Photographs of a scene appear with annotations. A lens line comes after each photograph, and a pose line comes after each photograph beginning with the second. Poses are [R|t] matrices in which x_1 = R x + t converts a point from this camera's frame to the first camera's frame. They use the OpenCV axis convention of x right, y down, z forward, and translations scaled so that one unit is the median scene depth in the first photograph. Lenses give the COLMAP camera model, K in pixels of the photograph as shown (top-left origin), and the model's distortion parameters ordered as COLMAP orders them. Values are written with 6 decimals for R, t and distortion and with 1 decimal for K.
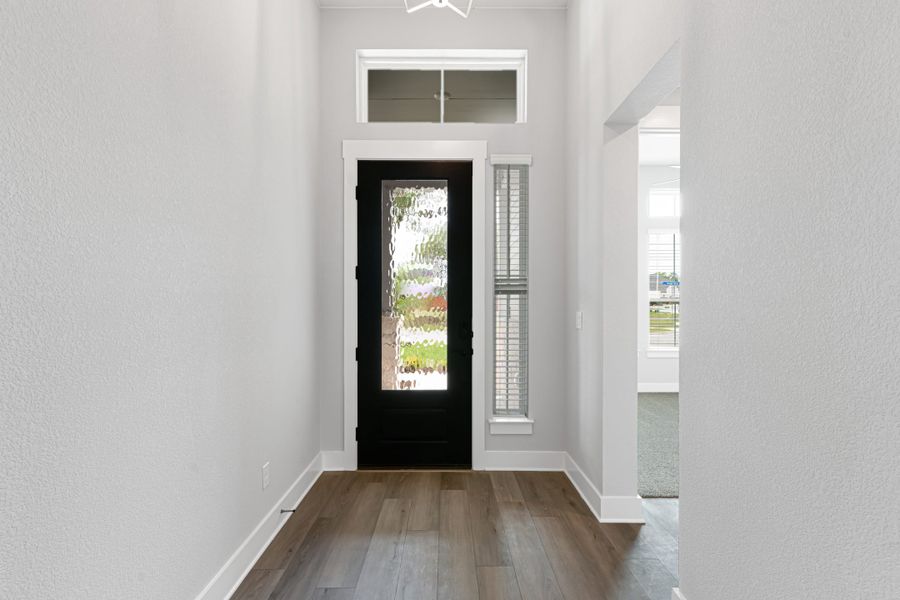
lens RADIAL K [[446.3, 0, 446.2], [0, 446.3, 304.1], [0, 0, 1]] dist [0.002237, 0.000576]
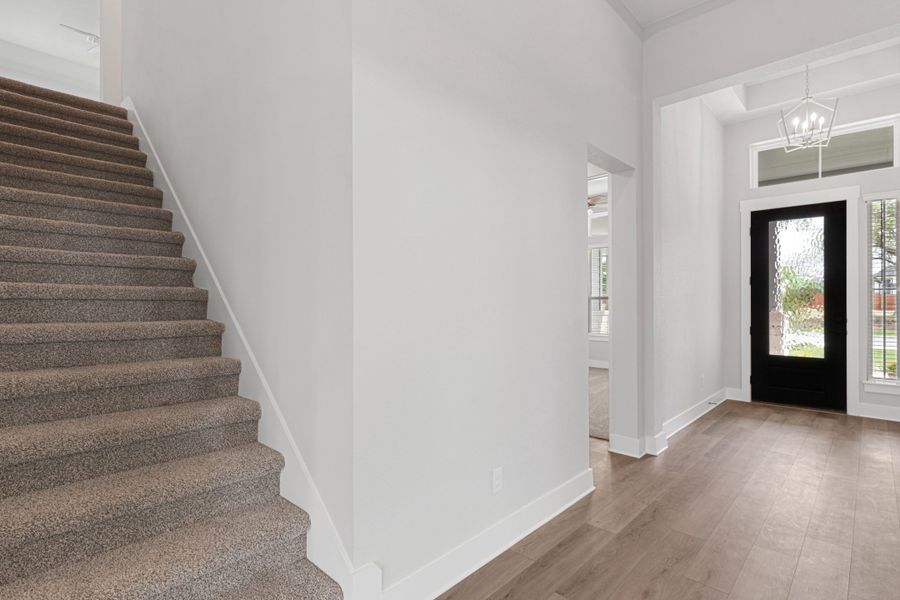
lens RADIAL K [[446.3, 0, 442.8], [0, 446.3, 303.2], [0, 0, 1]] dist [0.002237, 0.000576]
pose [[0.719160, -0.002318, -0.694840, 0.125083], [0.001480, 0.999997, -0.001805, 0.012455], [0.694842, 0.000270, 0.719162, -0.949068]]
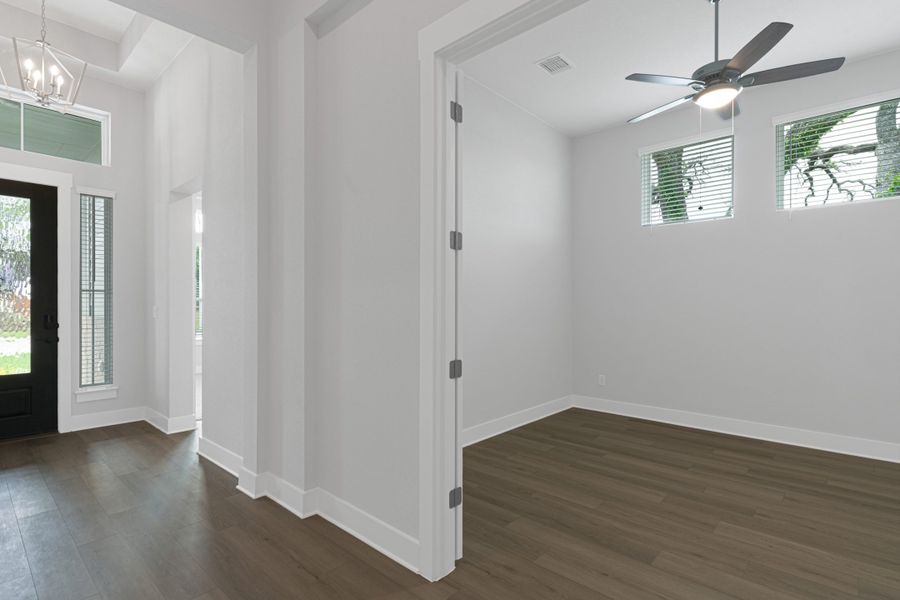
lens RADIAL K [[446.3, 0, 449.9], [0, 446.3, 304.3], [0, 0, 1]] dist [0.002237, 0.000576]
pose [[0.681145, -0.004448, 0.732135, -0.111036], [0.001860, 0.999989, 0.004345, 0.004632], [-0.732147, -0.001598, 0.681145, -0.662903]]
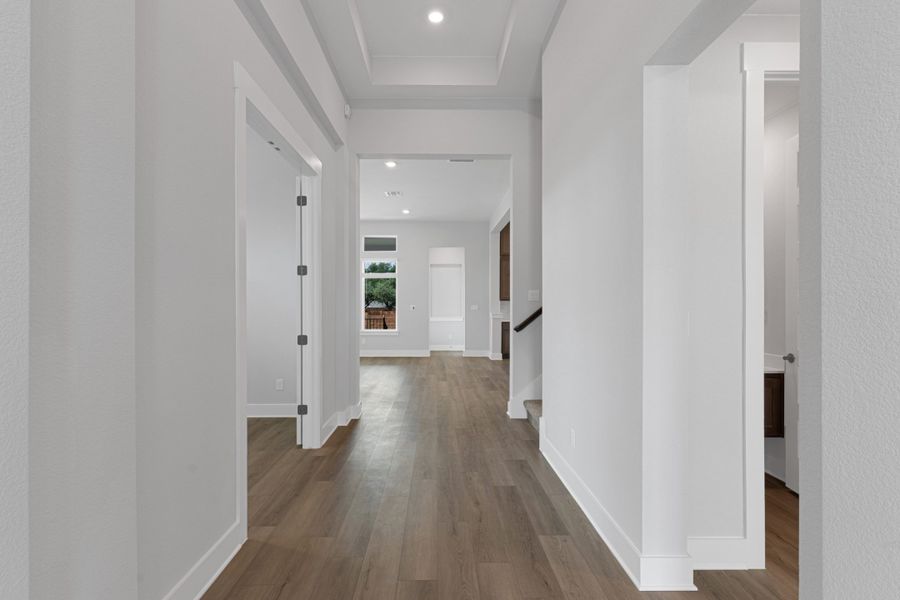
lens RADIAL K [[446.3, 0, 449.9], [0, 446.3, 301.8], [0, 0, 1]] dist [0.002237, 0.000576]
pose [[-0.999720, 0.001052, -0.023628, -0.010616], [0.001167, 0.999988, -0.004843, 0.003594], [0.023622, -0.004869, -0.999709, 0.464712]]
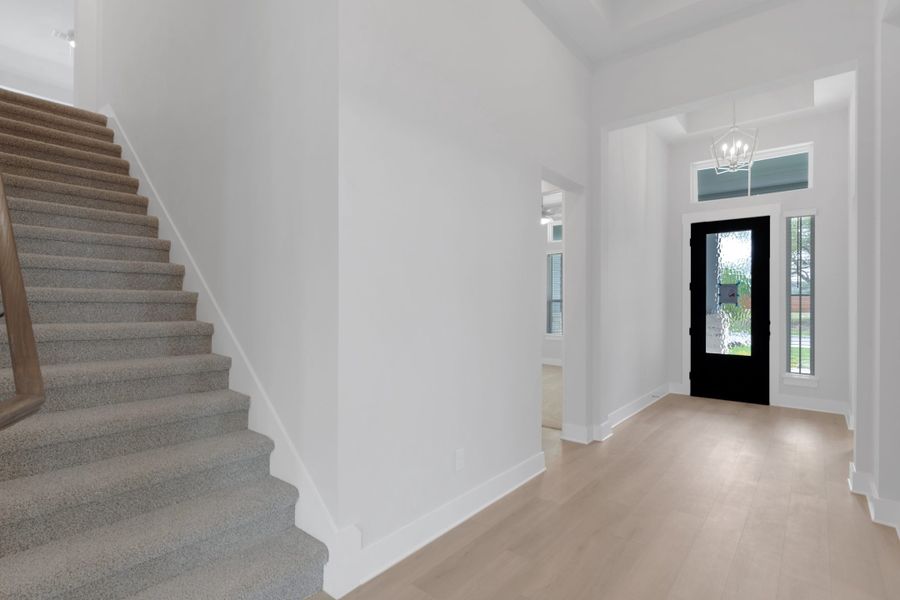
lens RADIAL K [[446.3, 0, 444.6], [0, 446.3, 305.2], [0, 0, 1]] dist [0.002237, 0.000576]
pose [[0.768220, 0.003134, -0.640179, 0.192433], [-0.003383, 0.999994, 0.000835, 0.007695], [0.640177, 0.001524, 0.768226, -1.022187]]
